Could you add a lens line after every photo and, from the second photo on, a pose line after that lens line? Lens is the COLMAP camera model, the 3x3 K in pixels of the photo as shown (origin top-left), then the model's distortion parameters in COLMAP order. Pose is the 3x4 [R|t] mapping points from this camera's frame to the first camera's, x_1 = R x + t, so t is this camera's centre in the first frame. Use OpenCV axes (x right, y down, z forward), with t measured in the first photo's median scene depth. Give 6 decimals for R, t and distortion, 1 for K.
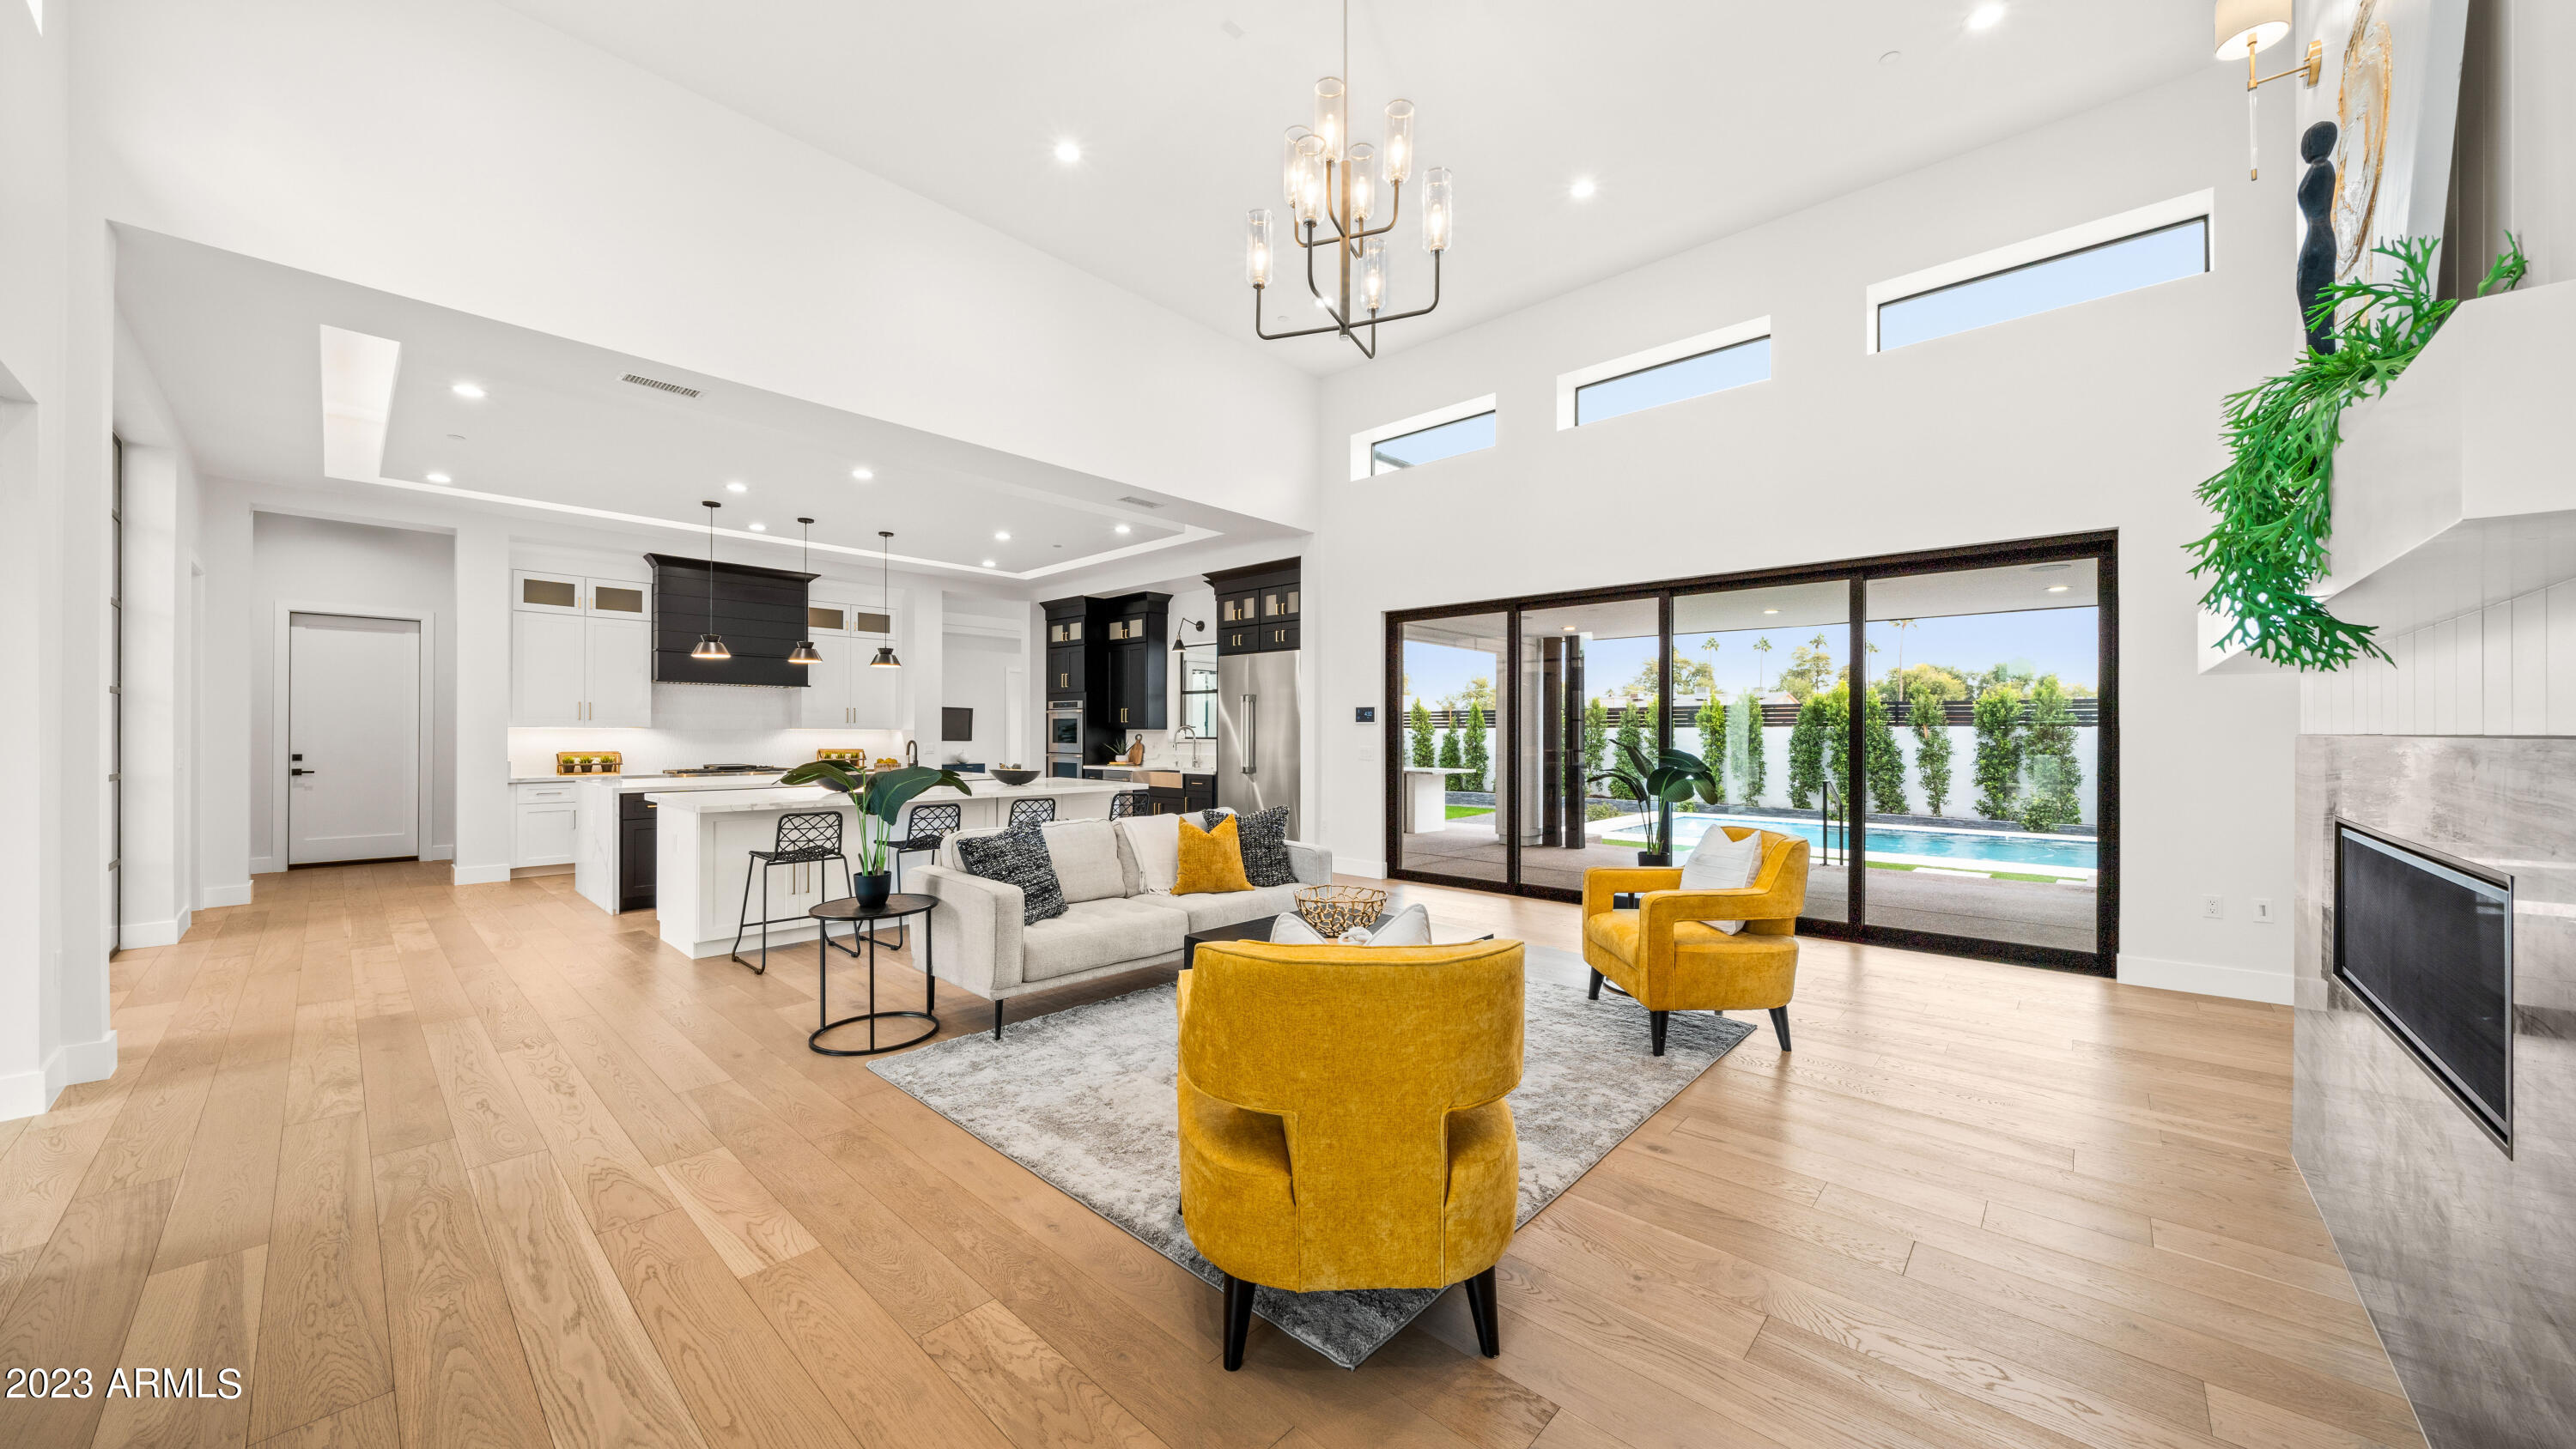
lens RADIAL K [[892.2, 0, 1301.7], [0, 892.2, 735.7], [0, 0, 1]] dist [-0.000297, -0.000083]
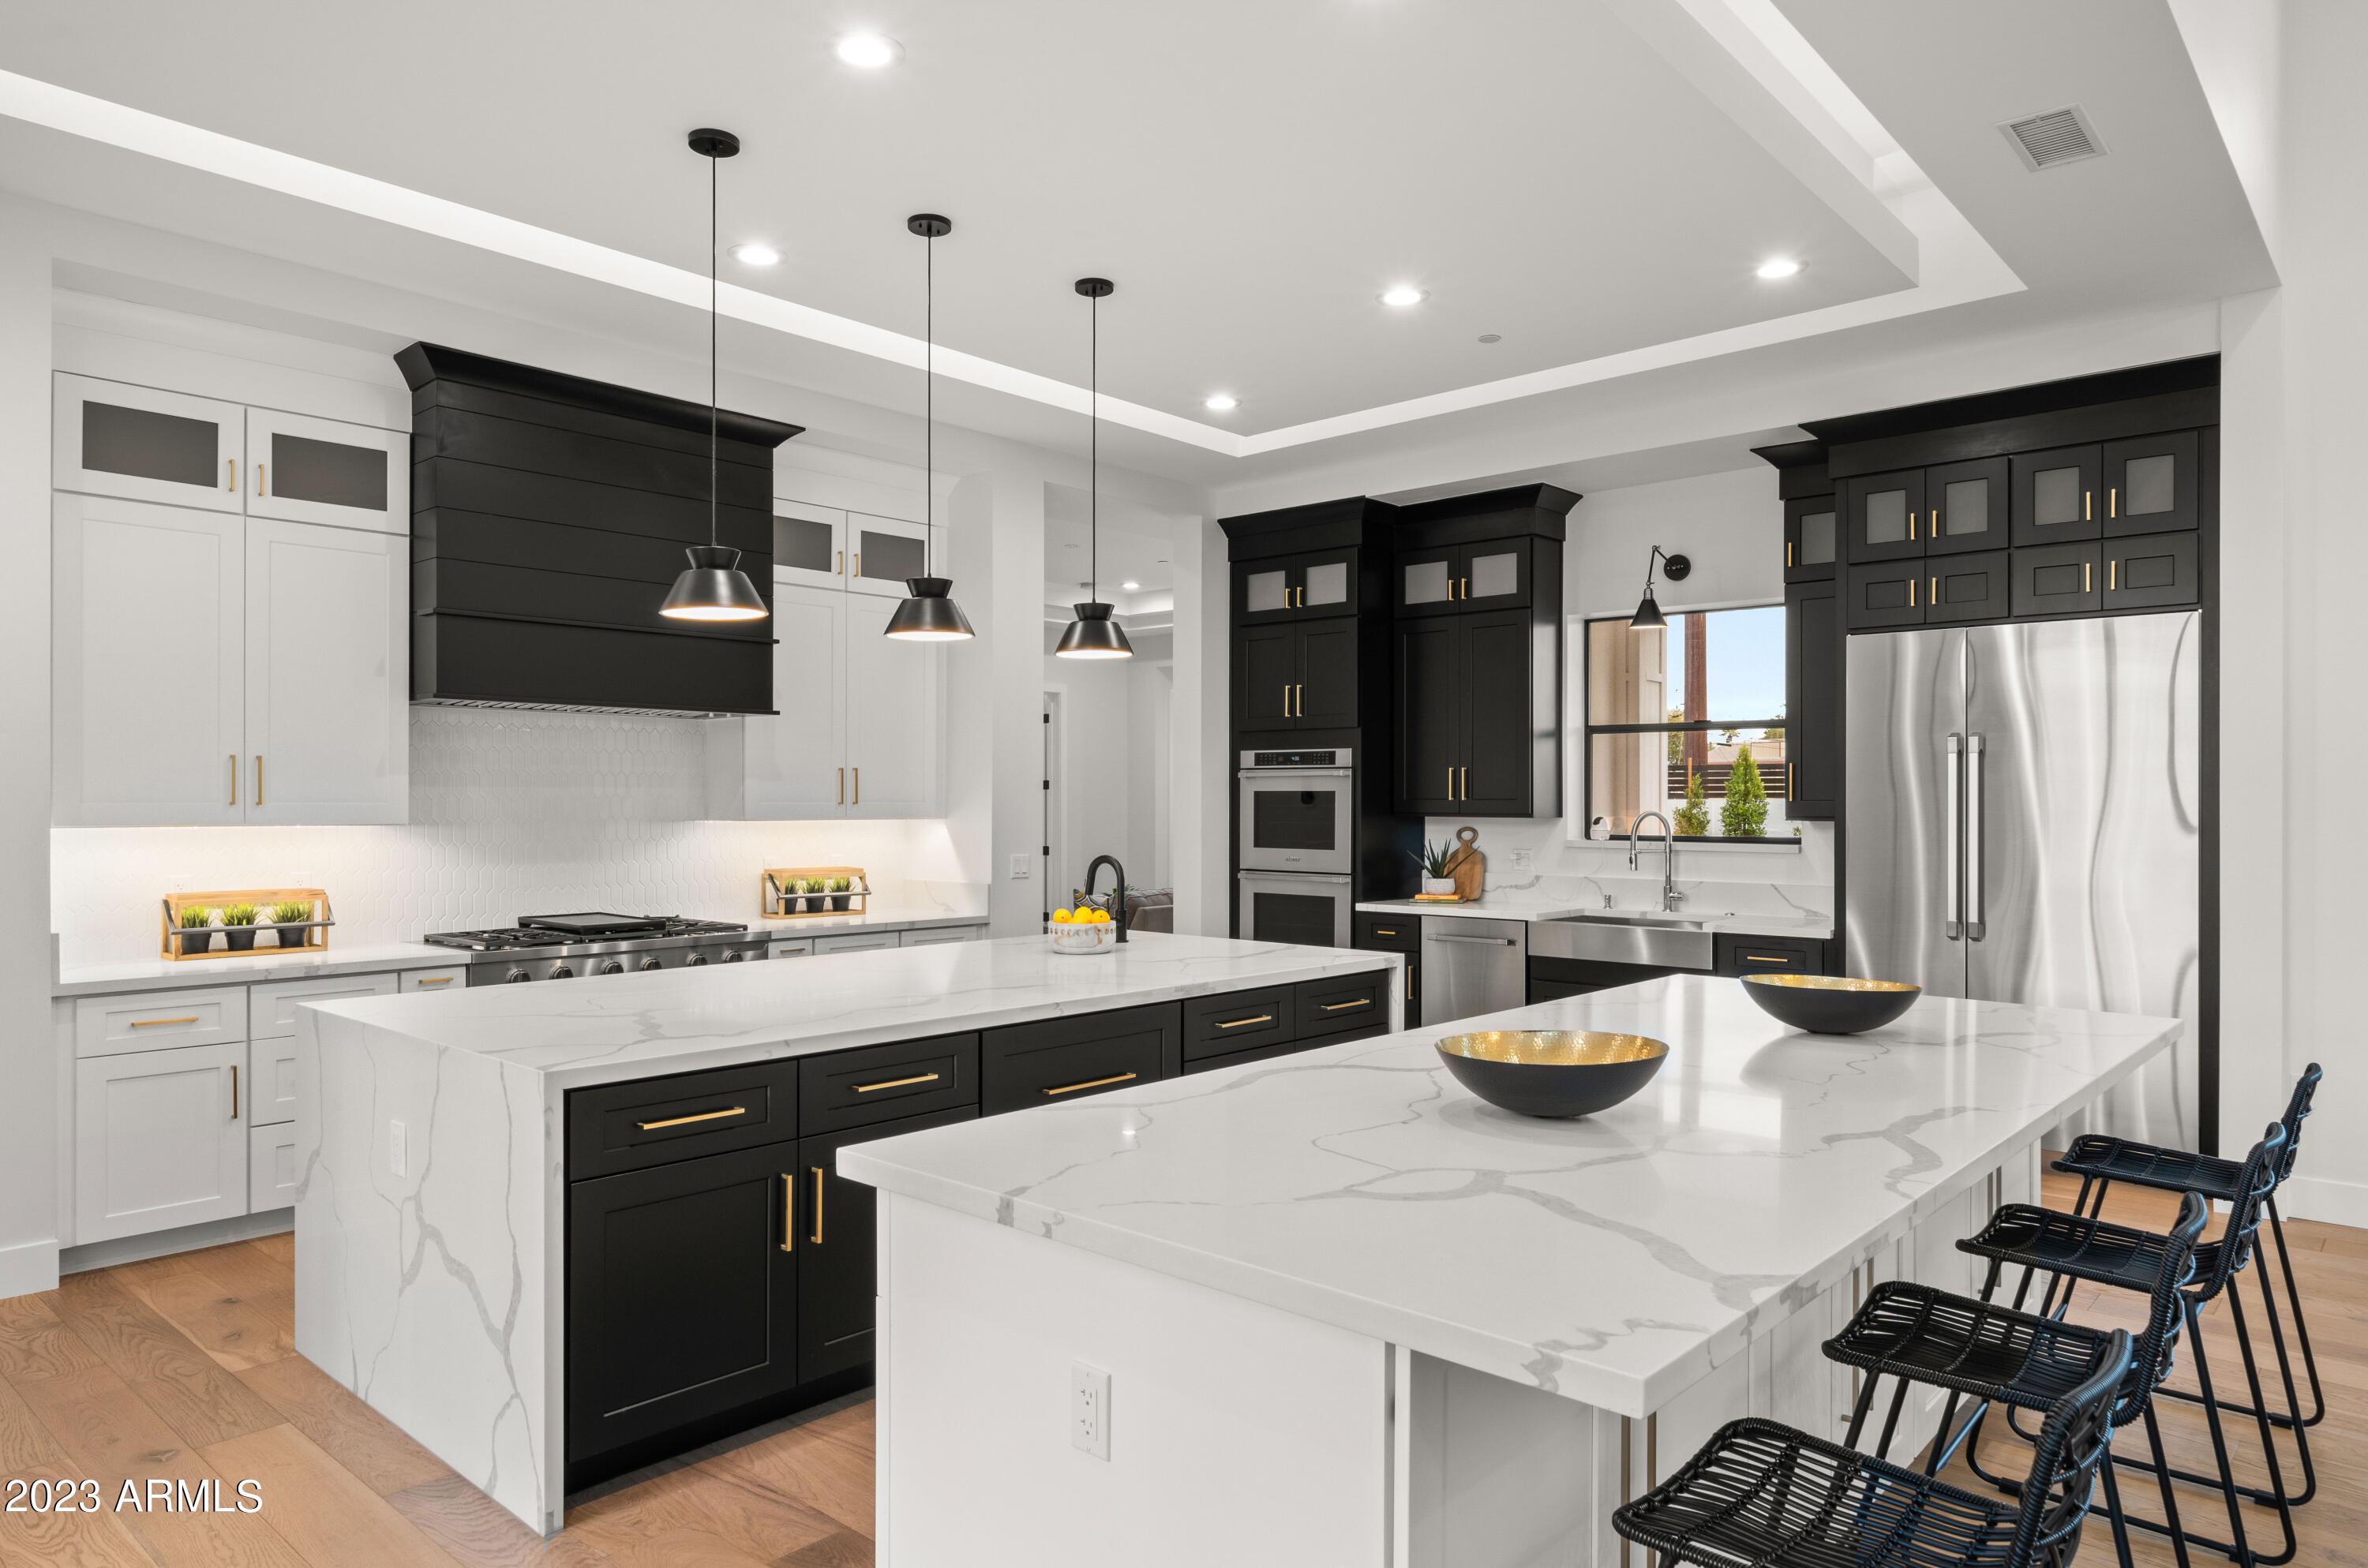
lens RADIAL K [[1488.9, 0, 1228.9], [0, 1488.9, 812.2], [0, 0, 1]] dist [0.003743, -0.003071]
pose [[0.999776, -0.002969, 0.020957, -0.381793], [0.002861, 0.999982, 0.005201, -0.015694], [-0.020972, -0.005140, 0.999767, 0.357508]]
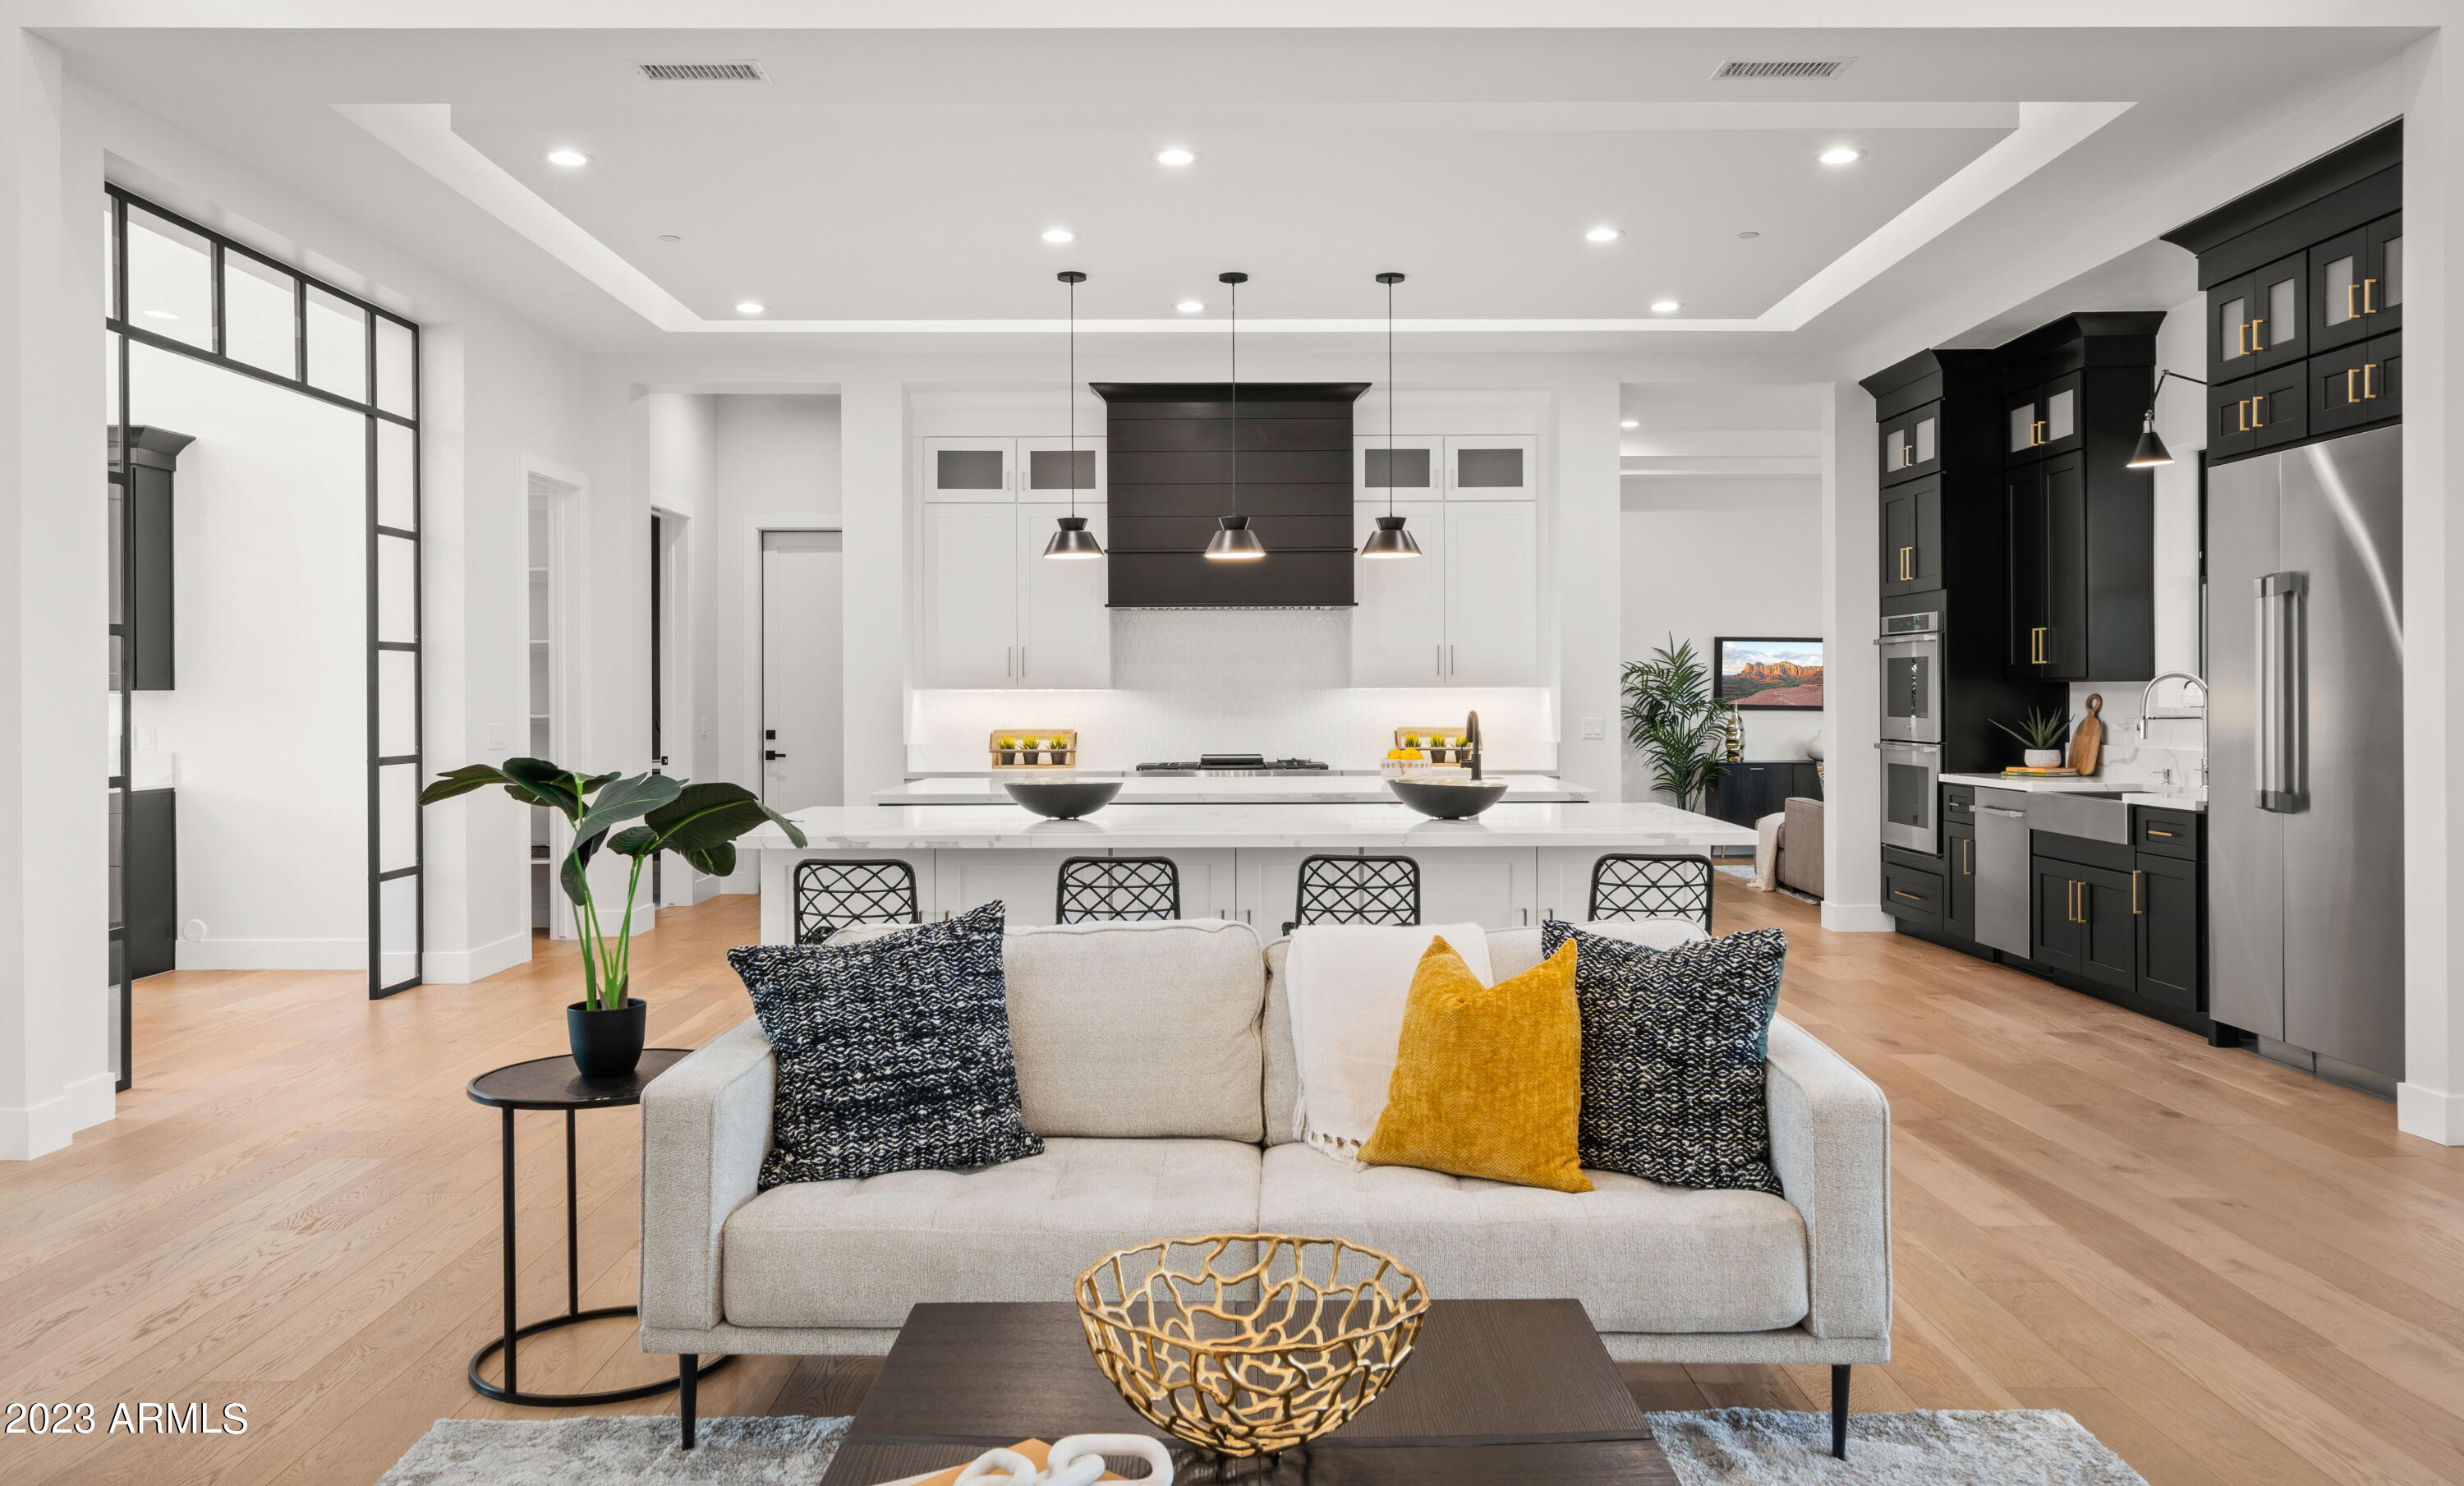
lens RADIAL K [[1842.3, 0, 1208.6], [0, 1842.3, 703.0], [0, 0, 1]] dist [0.009477, -0.005831]
pose [[0.674383, -0.002544, -0.738377, 0.174619], [0.004444, 0.999990, 0.000613, -0.000170], [0.738368, -0.003695, 0.674388, 0.236952]]
